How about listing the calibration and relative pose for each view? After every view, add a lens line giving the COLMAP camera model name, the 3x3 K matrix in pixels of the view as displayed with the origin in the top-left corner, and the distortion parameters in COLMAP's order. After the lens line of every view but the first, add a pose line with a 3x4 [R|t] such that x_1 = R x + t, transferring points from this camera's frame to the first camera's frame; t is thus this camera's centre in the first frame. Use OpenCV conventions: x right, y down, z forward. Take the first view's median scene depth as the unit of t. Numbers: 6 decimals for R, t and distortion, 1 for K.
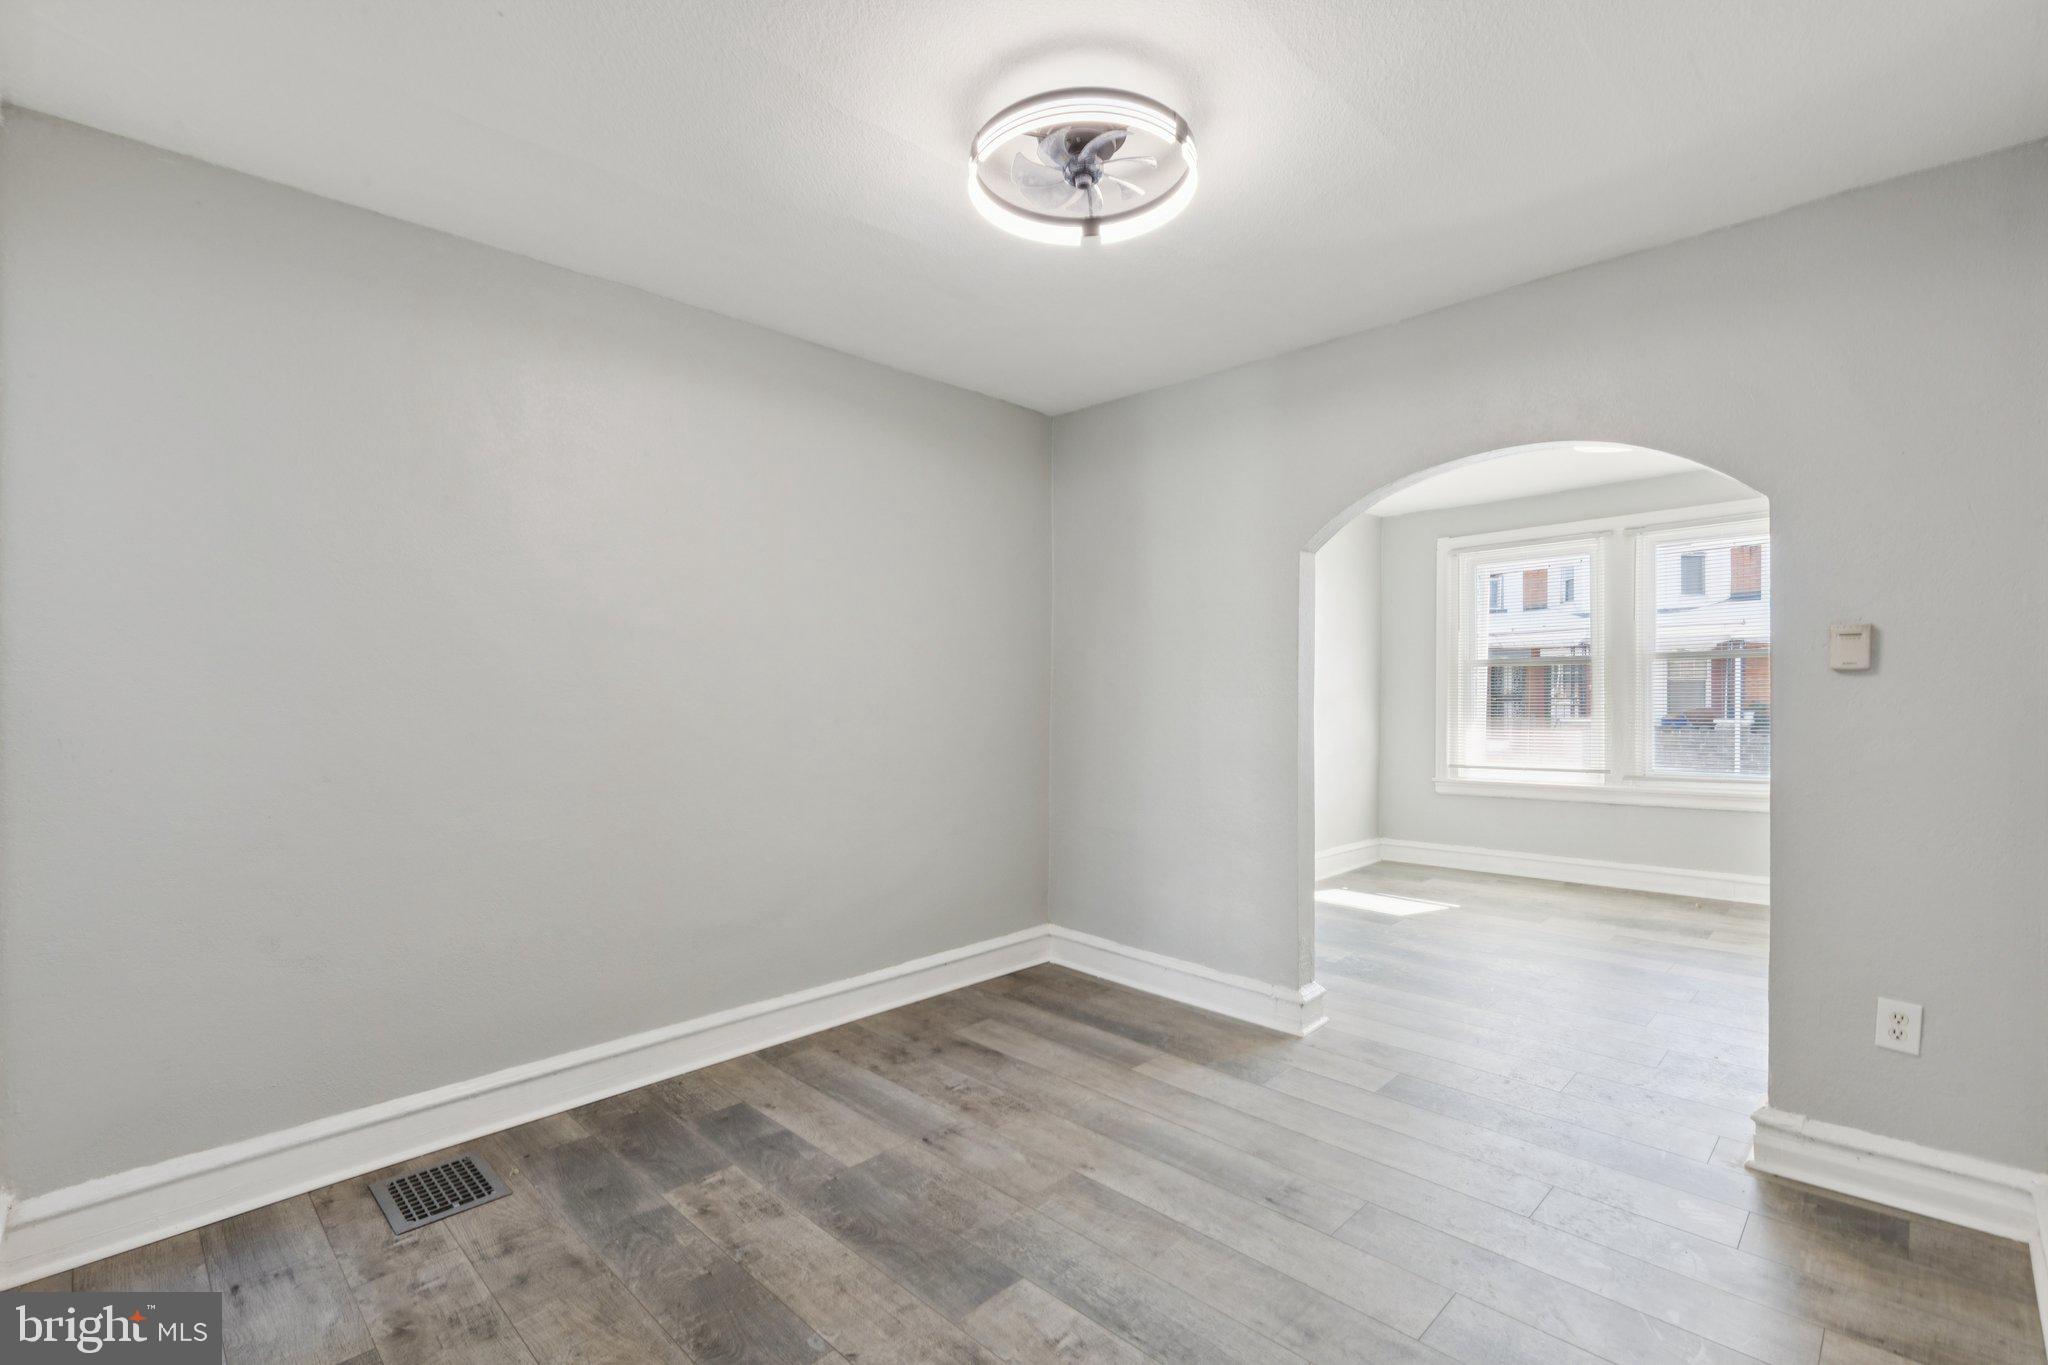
lens RADIAL K [[913.4, 0, 1028.6], [0, 913.4, 688.4], [0, 0, 1]] dist [0.004995, 0.000203]
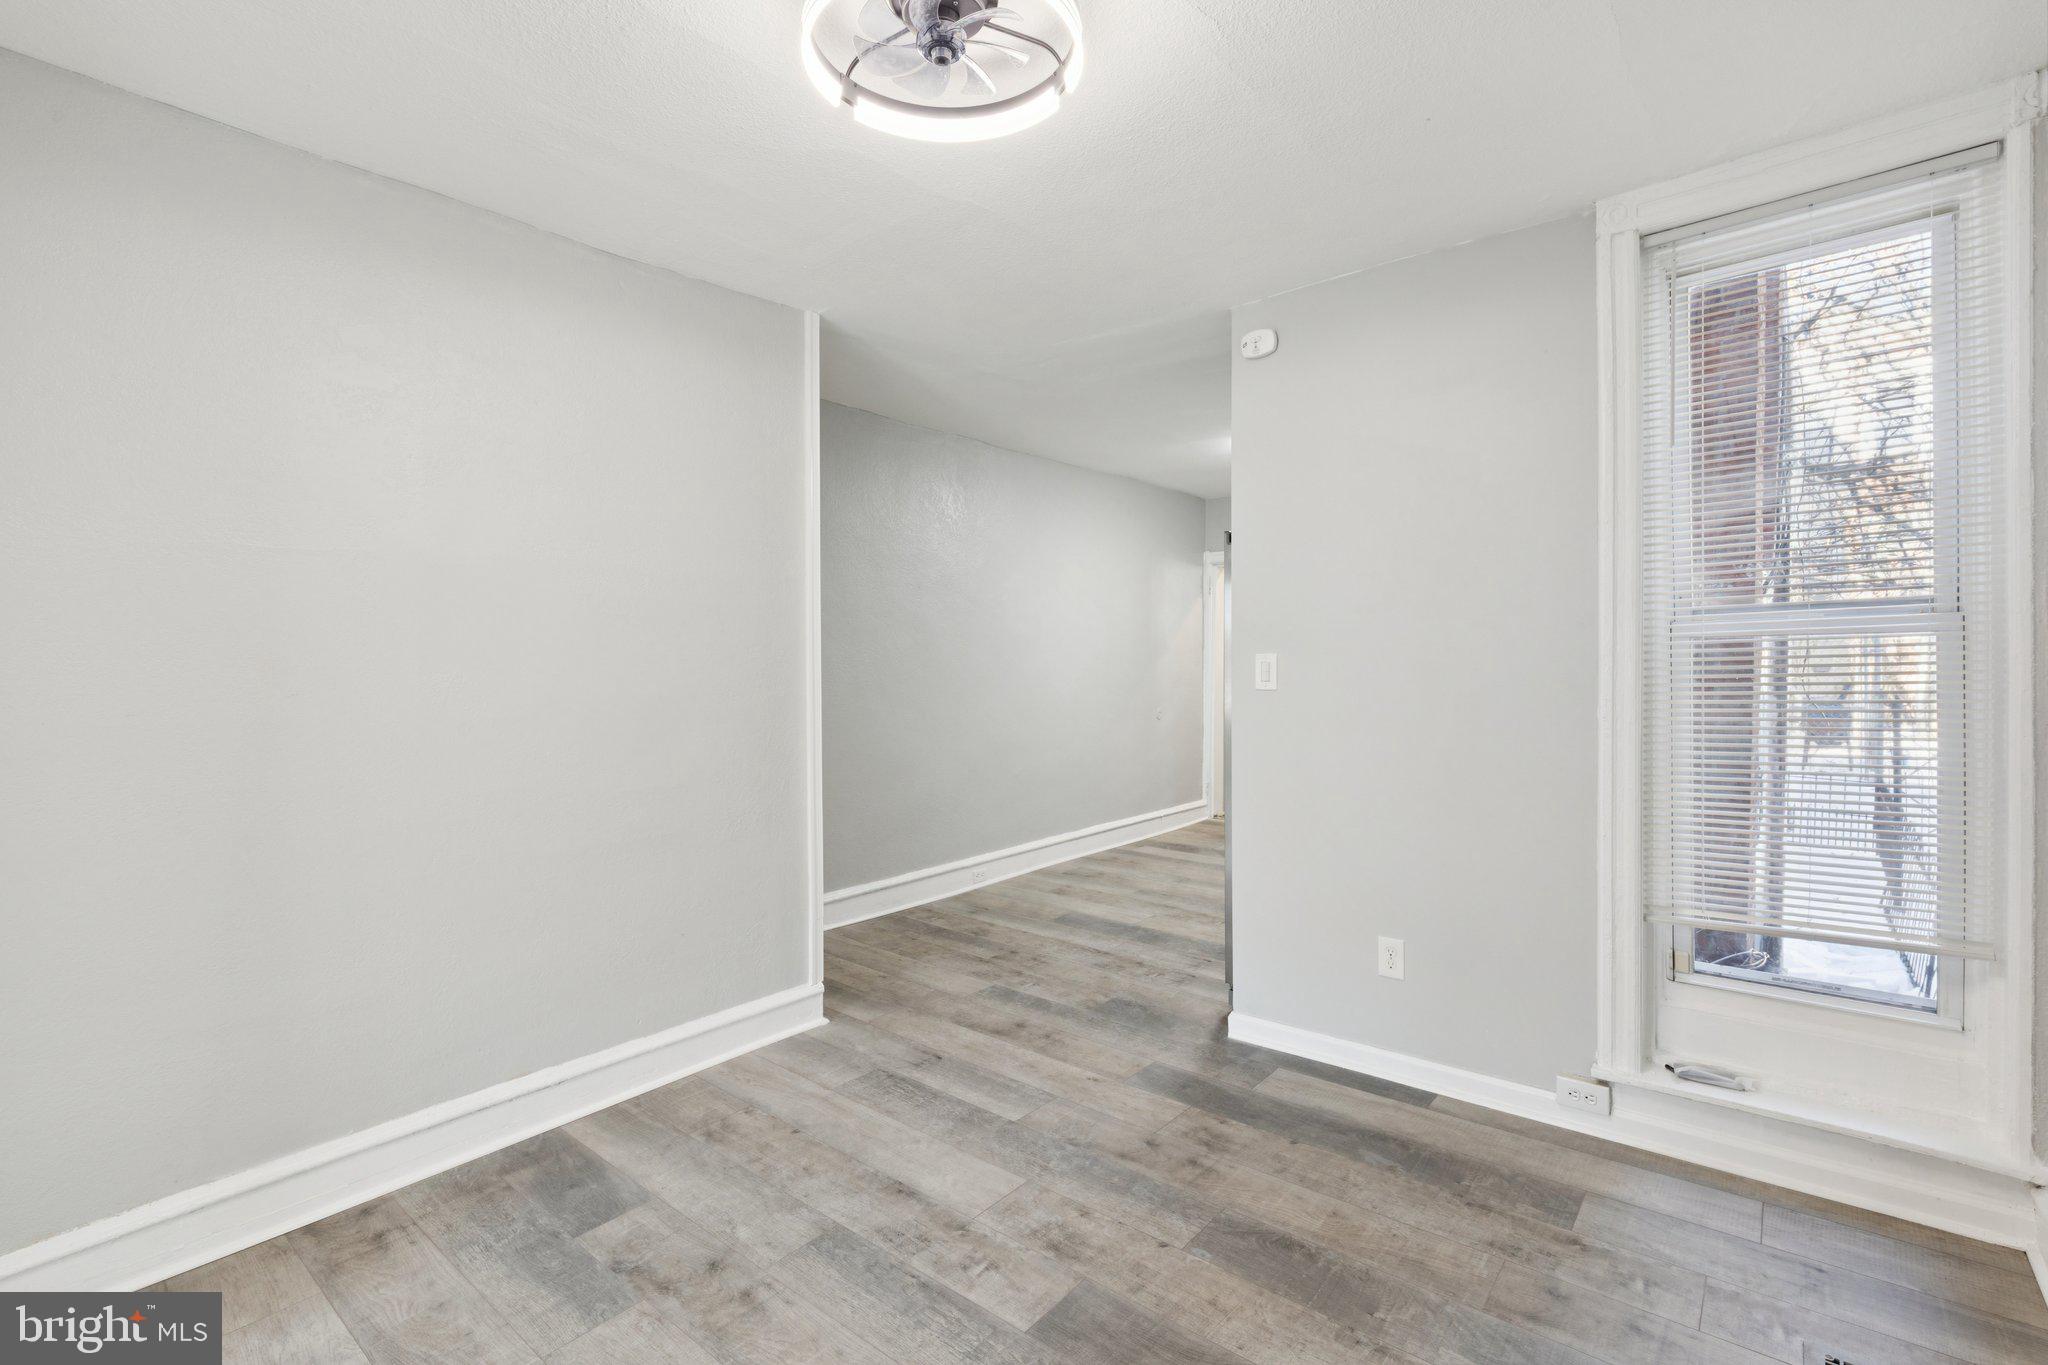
lens RADIAL K [[918.5, 0, 1025.3], [0, 918.5, 663.1], [0, 0, 1]] dist [0.002629, -0.000047]
pose [[-0.996590, 0.011247, -0.081737, 0.049906], [0.011268, 0.999936, 0.000203, -0.009136], [0.081735, -0.000718, -0.996654, 1.557042]]
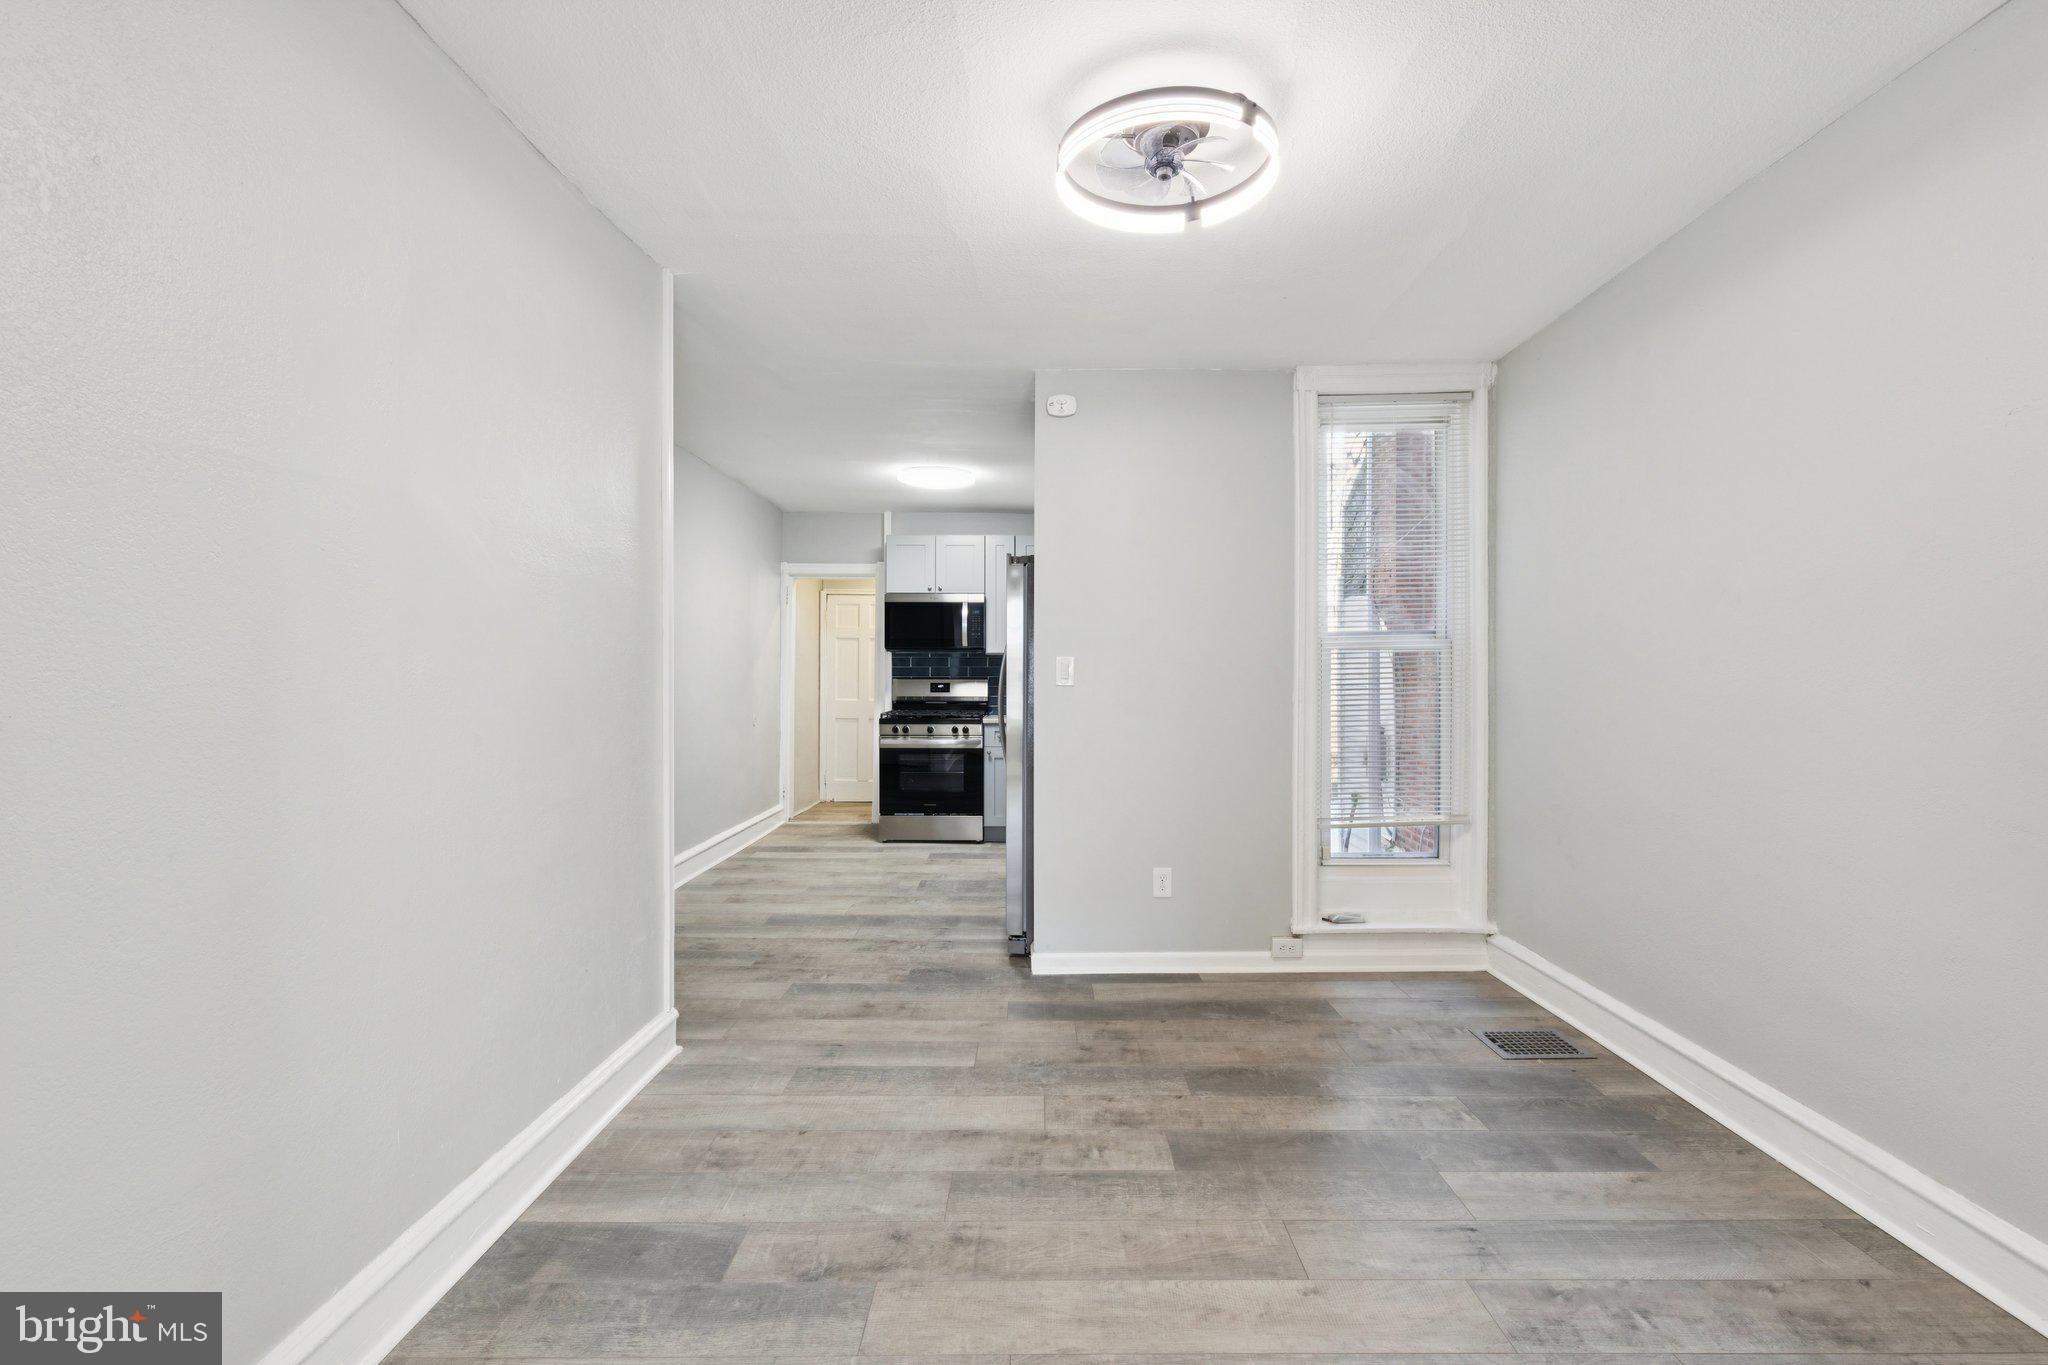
lens RADIAL K [[922.5, 0, 1026.9], [0, 922.5, 673.3], [0, 0, 1]] dist [0.003033, 0.000001]
pose [[-0.720365, 0.003926, -0.693584, 0.771307], [0.004873, 0.999988, 0.000599, 0.009968], [0.693578, -0.002948, -0.720375, 1.407062]]
